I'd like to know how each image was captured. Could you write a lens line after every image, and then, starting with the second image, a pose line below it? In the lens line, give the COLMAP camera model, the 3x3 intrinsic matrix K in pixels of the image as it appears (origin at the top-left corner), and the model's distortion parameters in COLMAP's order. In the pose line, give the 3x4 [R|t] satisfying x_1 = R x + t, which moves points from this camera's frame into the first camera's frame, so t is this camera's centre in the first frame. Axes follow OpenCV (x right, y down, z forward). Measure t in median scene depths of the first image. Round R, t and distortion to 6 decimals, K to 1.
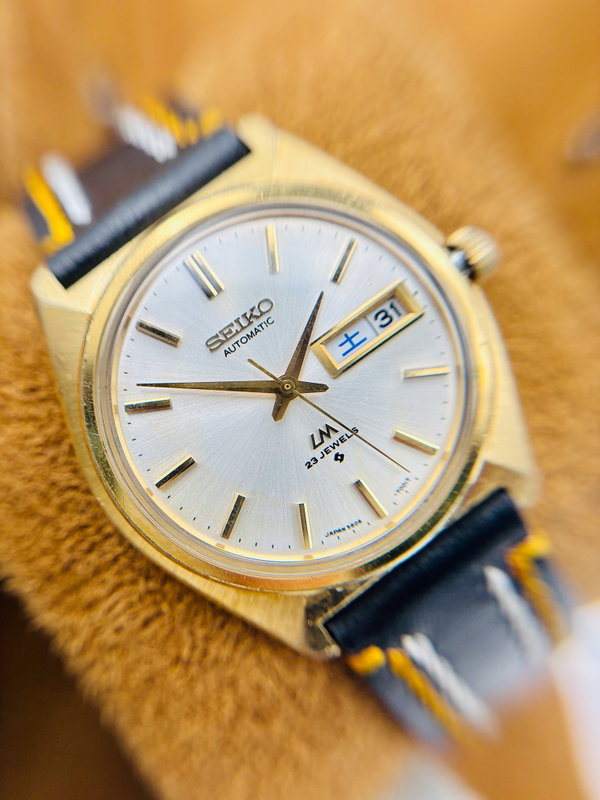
lens RADIAL K [[631.3, 0, 281.6], [0, 631.3, 402.9], [0, 0, 1]] dist [0.597300, 0.000017]
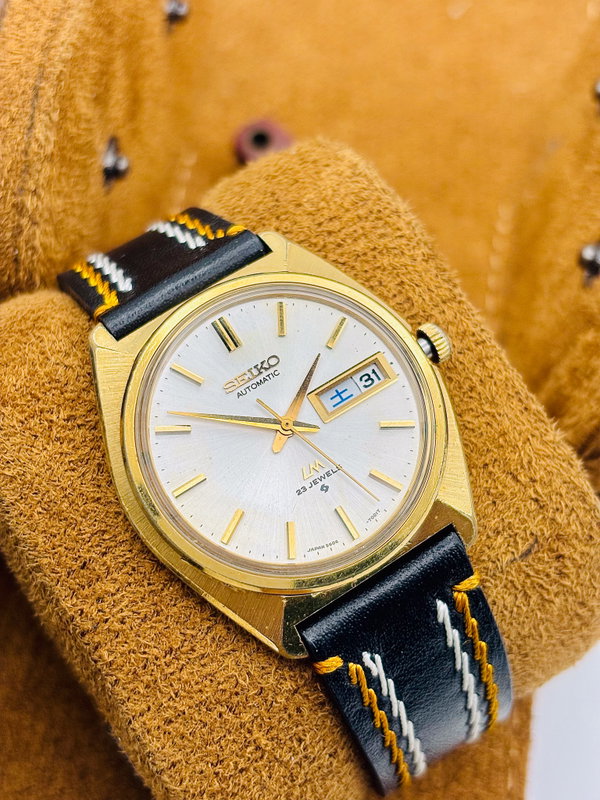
lens RADIAL K [[1216.4, 0, 274.3], [0, 1216.4, 398.1], [0, 0, 1]] dist [0.415259, 0.002651]
pose [[0.993952, 0.094814, 0.055409, -0.147311], [-0.081014, 0.973707, -0.212910, 0.417344], [-0.074139, 0.207133, 0.975500, -1.272872]]
